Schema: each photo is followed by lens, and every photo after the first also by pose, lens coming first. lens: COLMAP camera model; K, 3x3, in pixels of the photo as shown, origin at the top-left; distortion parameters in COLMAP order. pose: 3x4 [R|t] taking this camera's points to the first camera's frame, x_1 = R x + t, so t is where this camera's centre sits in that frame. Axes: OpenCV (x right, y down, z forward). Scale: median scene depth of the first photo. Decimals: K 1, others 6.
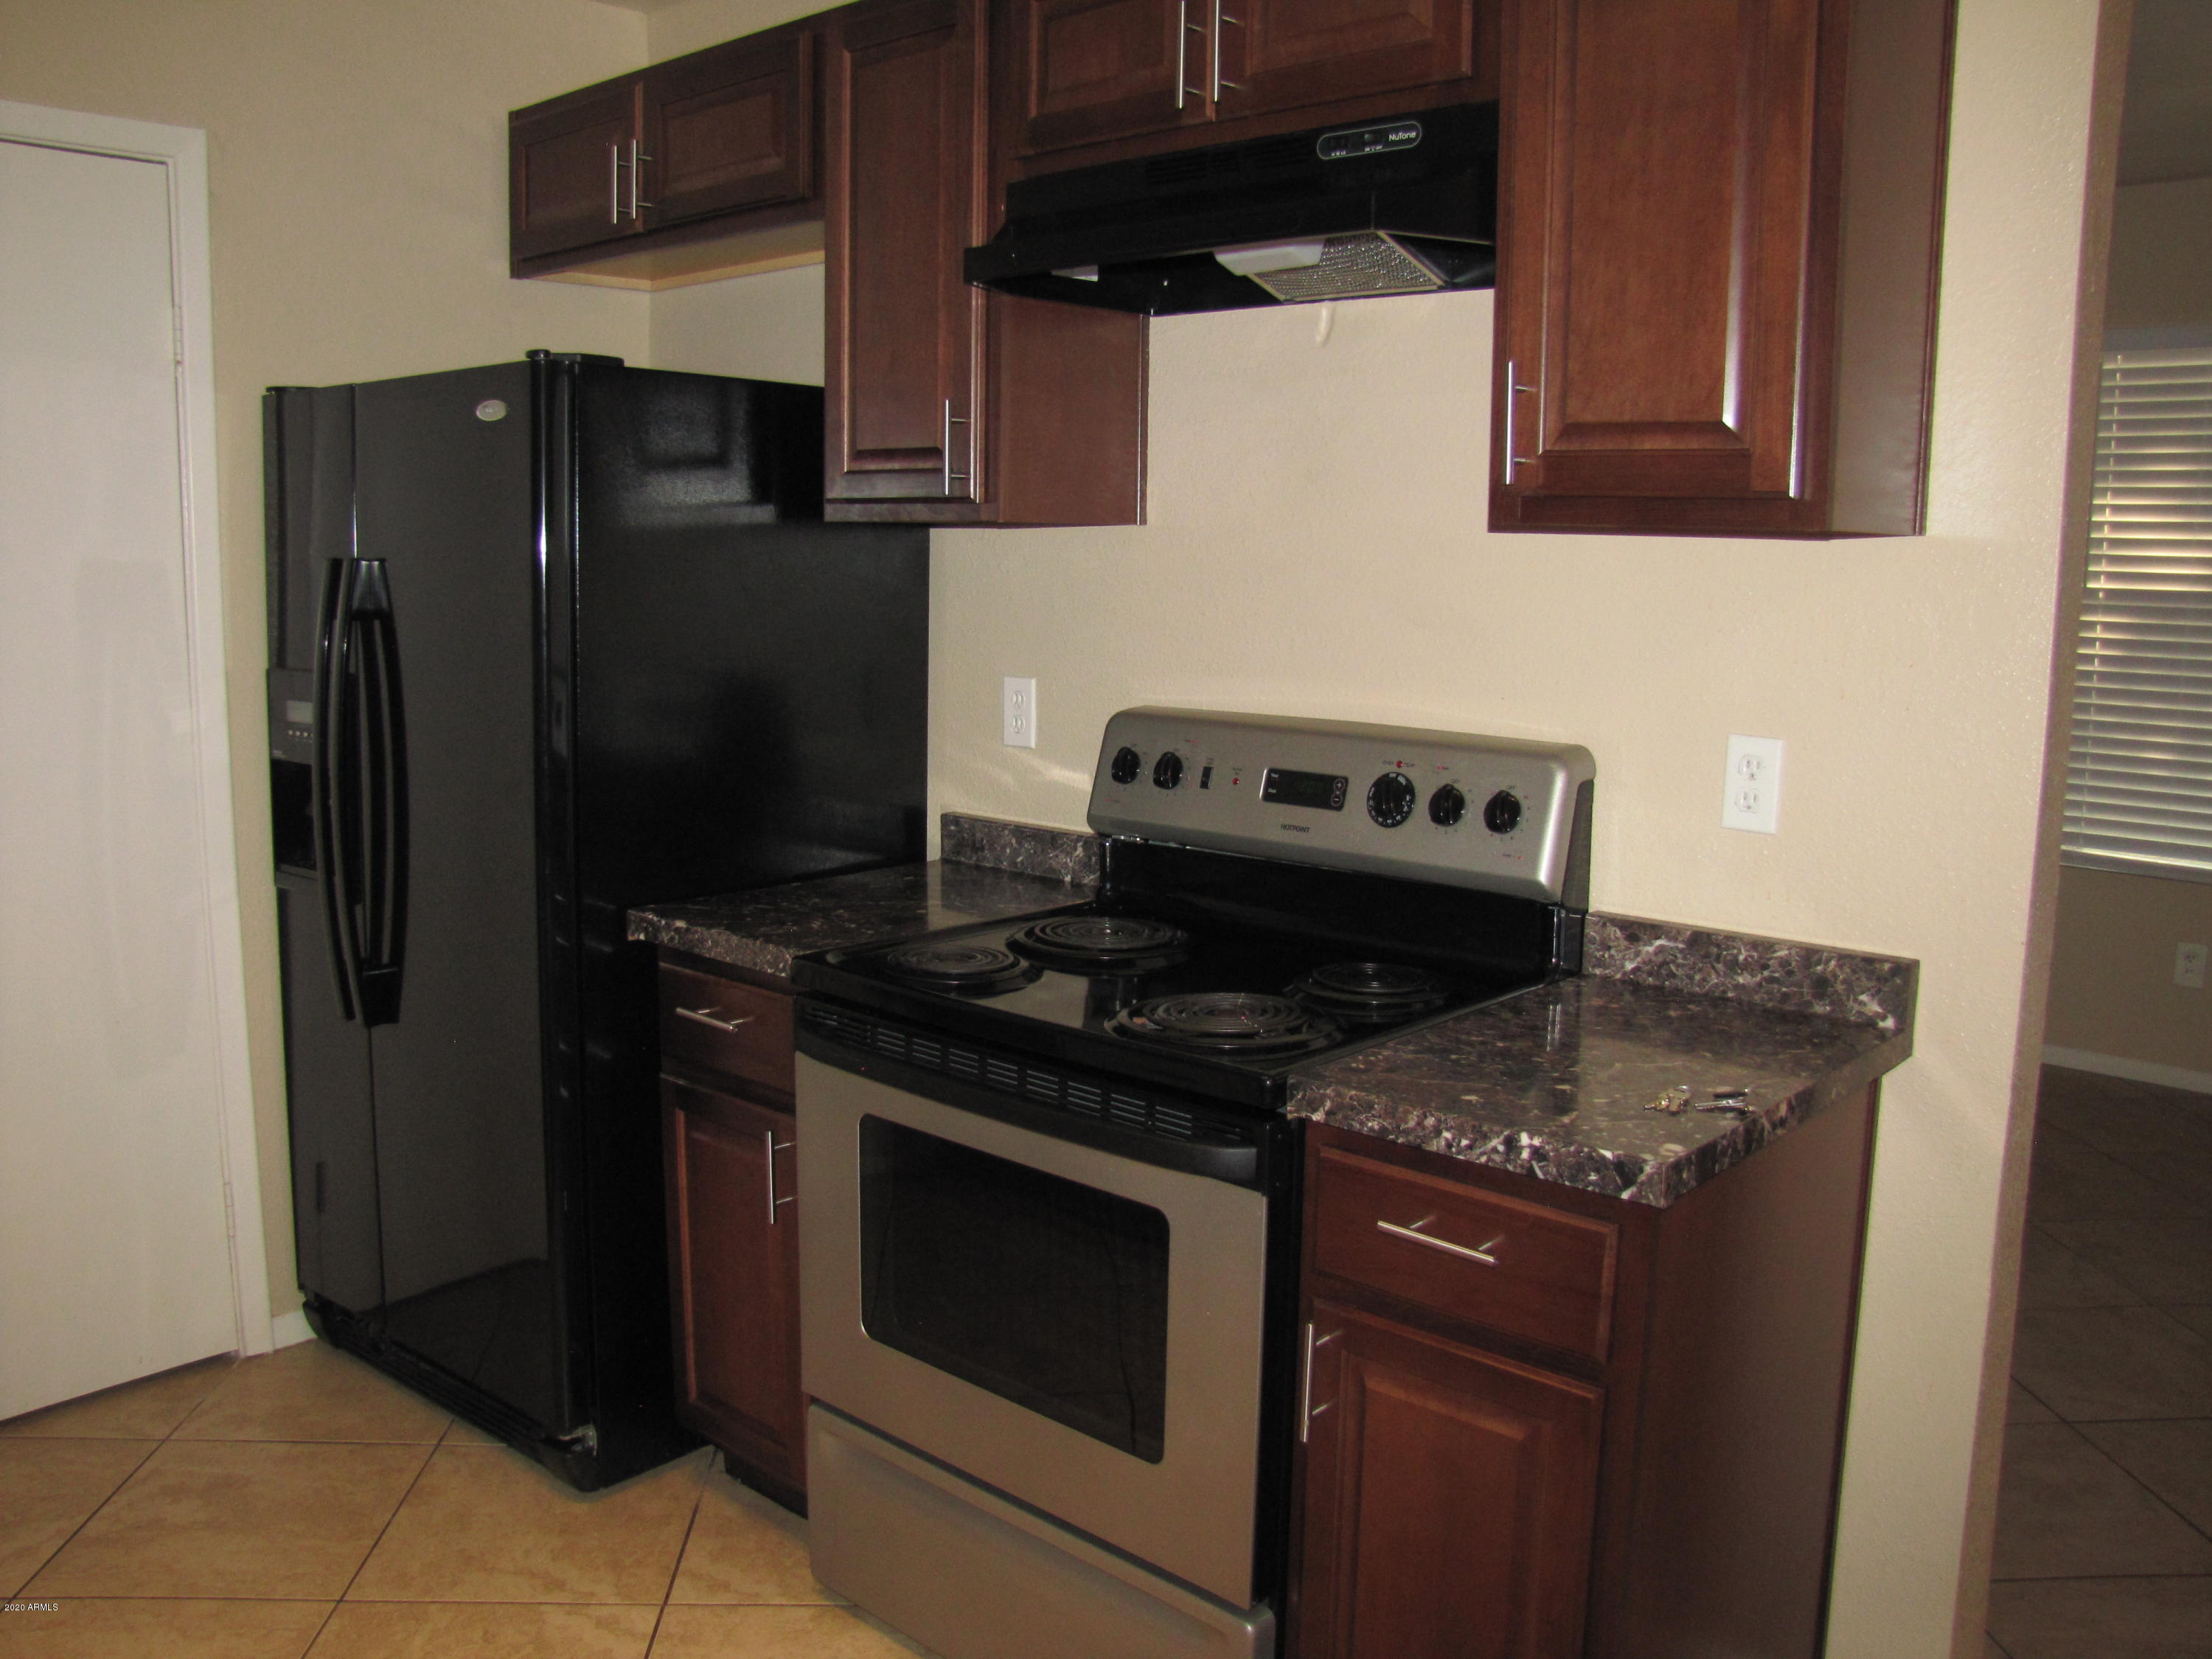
lens RADIAL K [[1841.4, 0, 1077.7], [0, 1841.4, 825.3], [0, 0, 1]] dist [-0.178325, 0.145065]
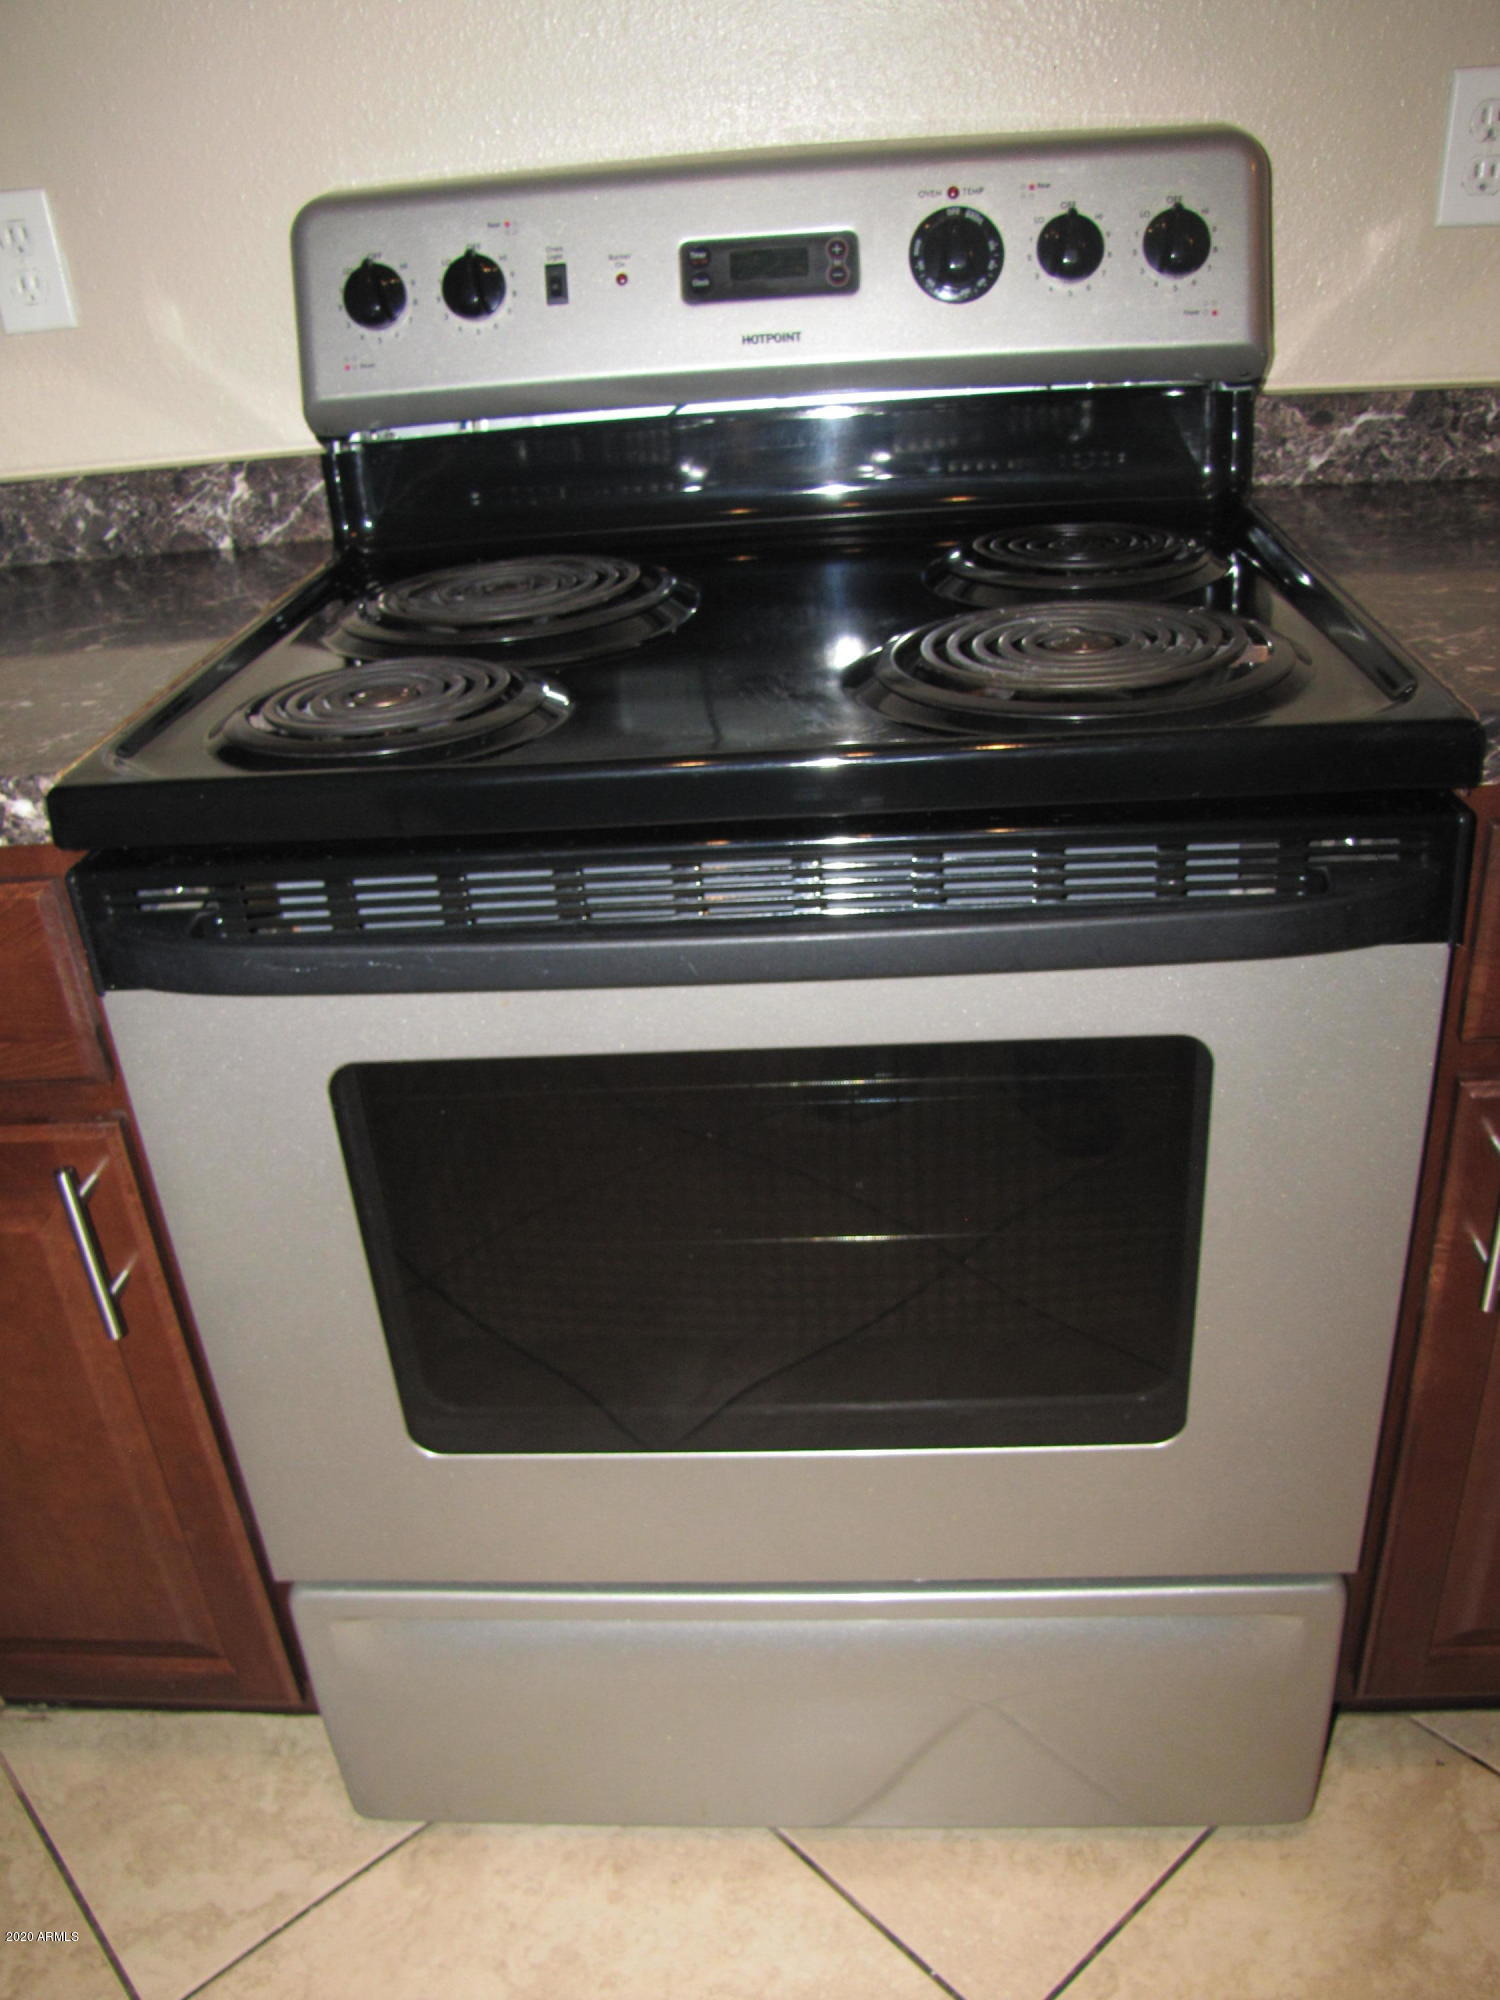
lens RADIAL K [[1664.9, 0, 748.9], [0, 1664.9, 1033.0], [0, 0, 1]] dist [-0.178325, 0.145065]
pose [[0.766823, -0.360580, 0.531004, -0.242061], [0.172878, 0.912745, 0.370148, 0.011852], [-0.618139, -0.192039, 0.762250, 0.583310]]
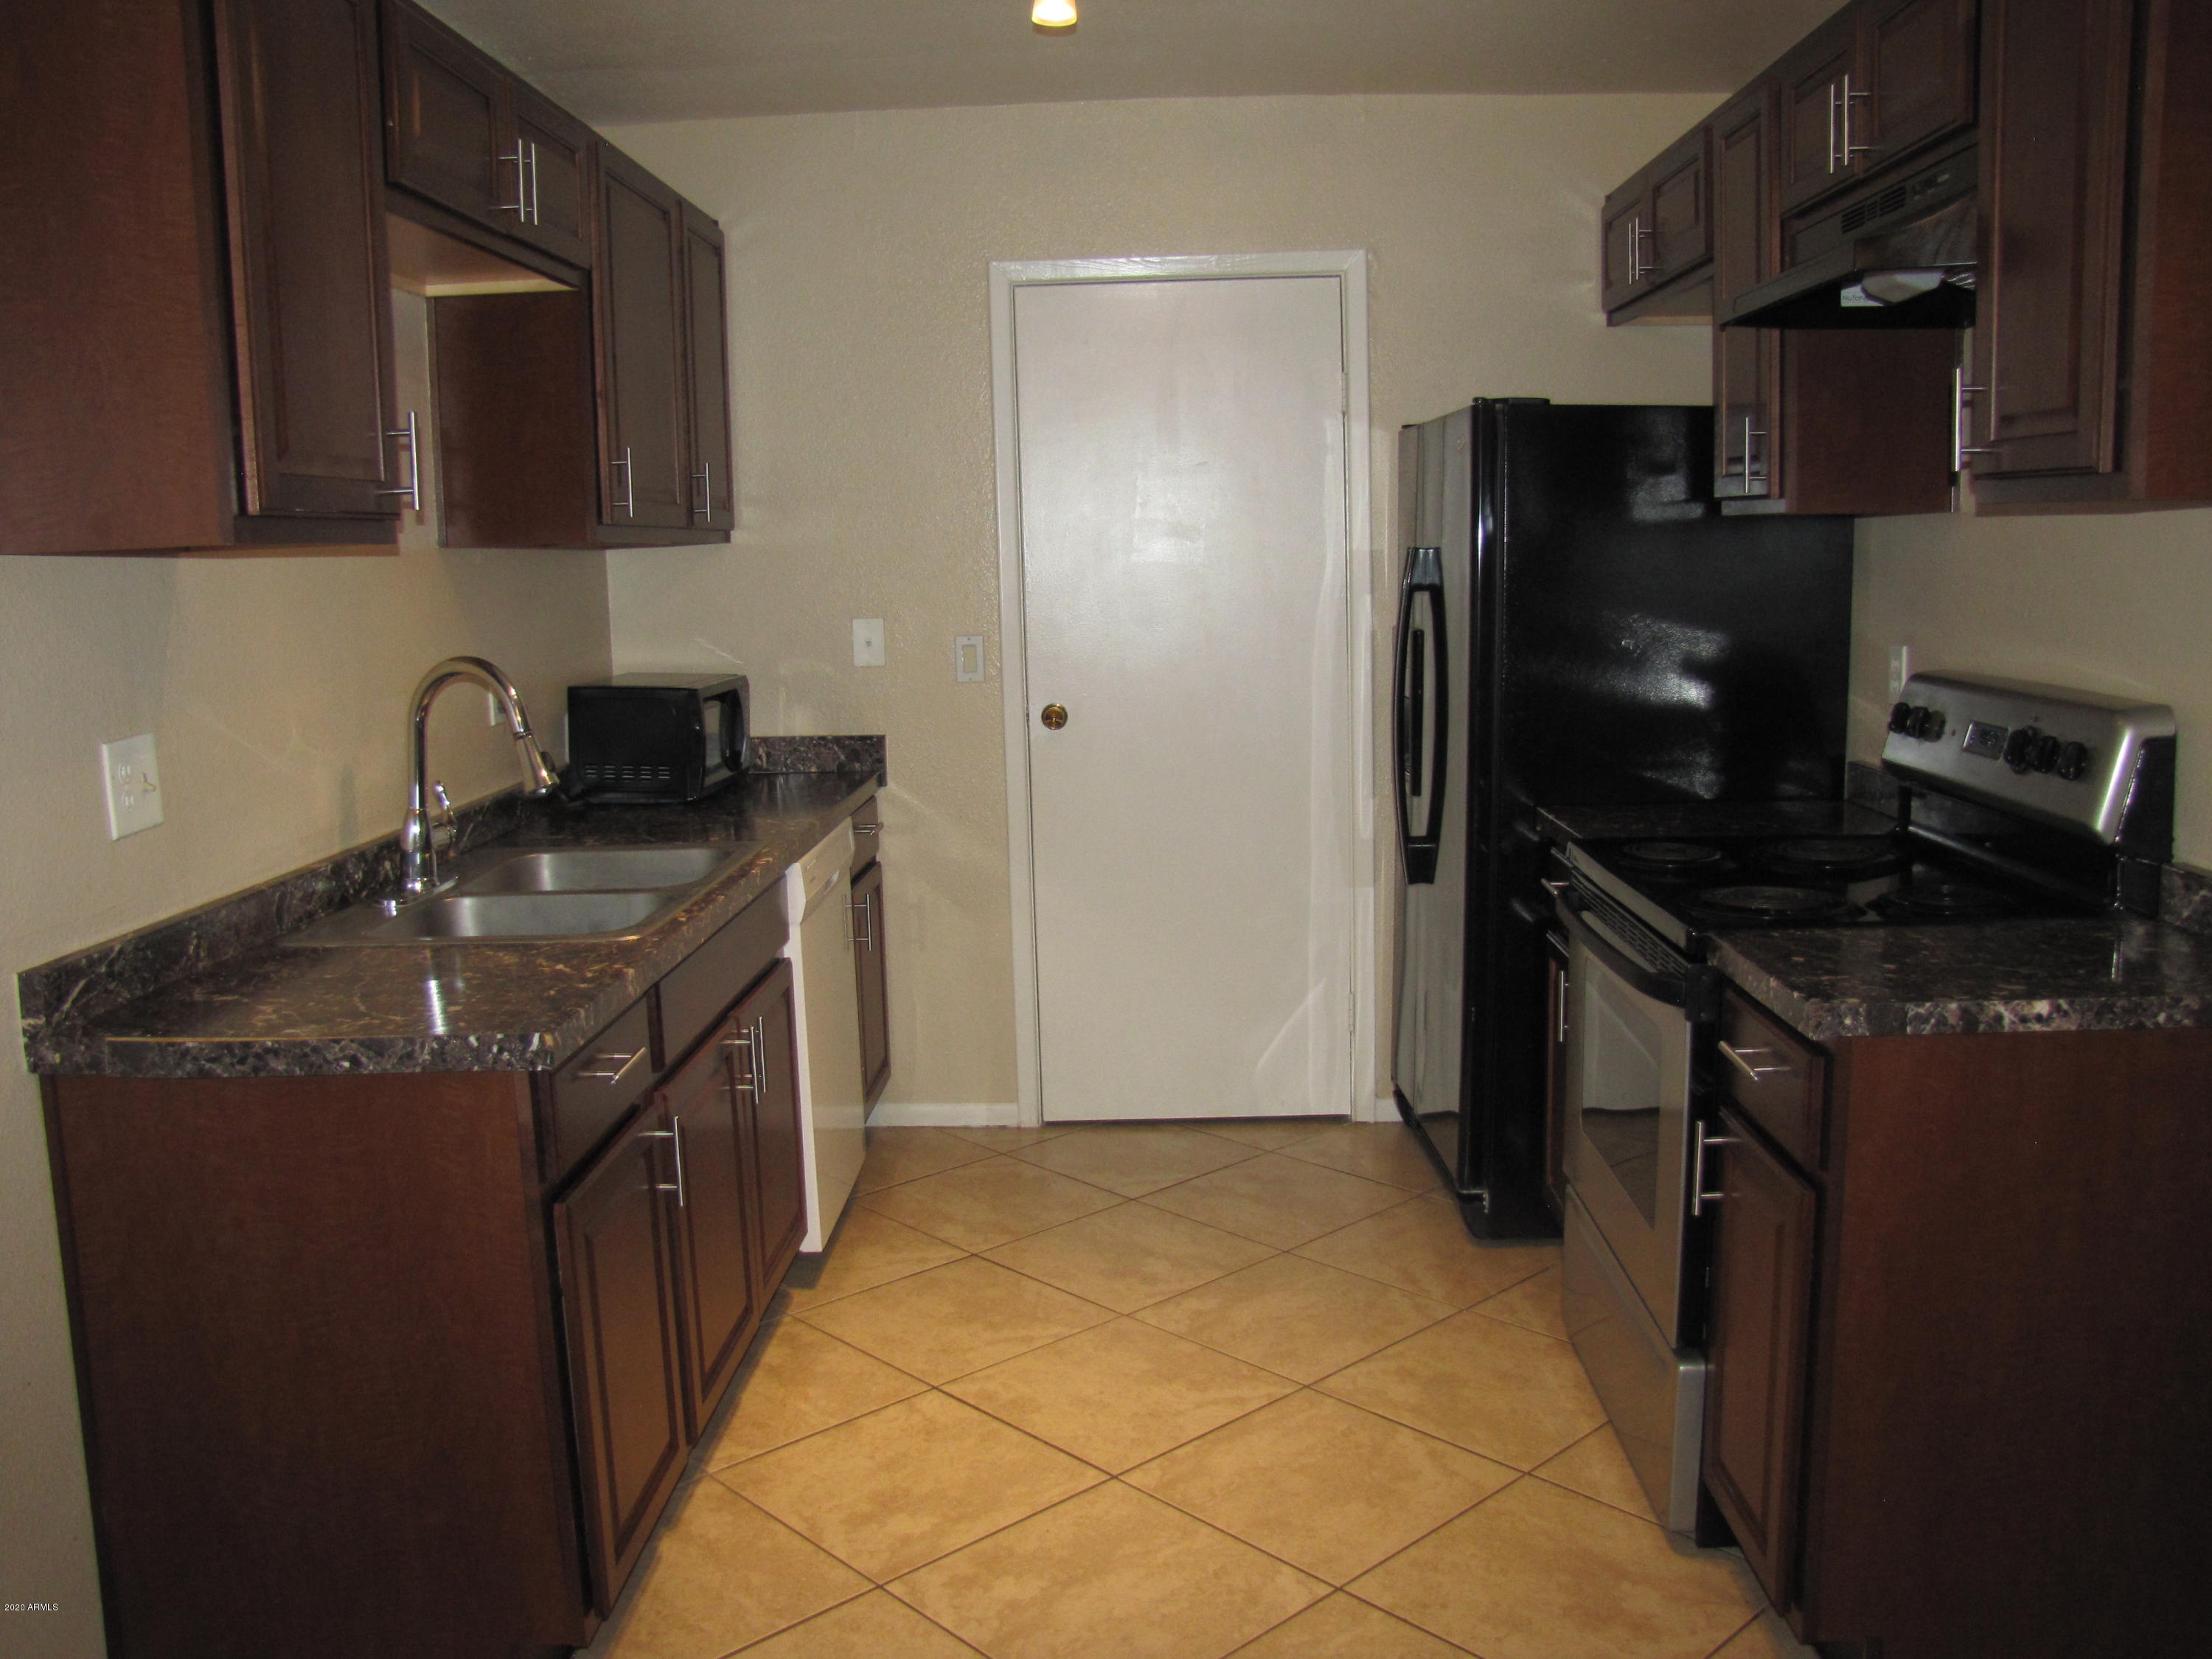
lens RADIAL K [[1841.4, 0, 1077.7], [0, 1841.4, 825.3], [0, 0, 1]] dist [-0.178325, 0.145065]
pose [[0.647789, 0.086348, -0.756911, 0.609625], [-0.082314, 0.995672, 0.043138, 0.032739], [0.757360, 0.034360, 0.652093, -0.148998]]
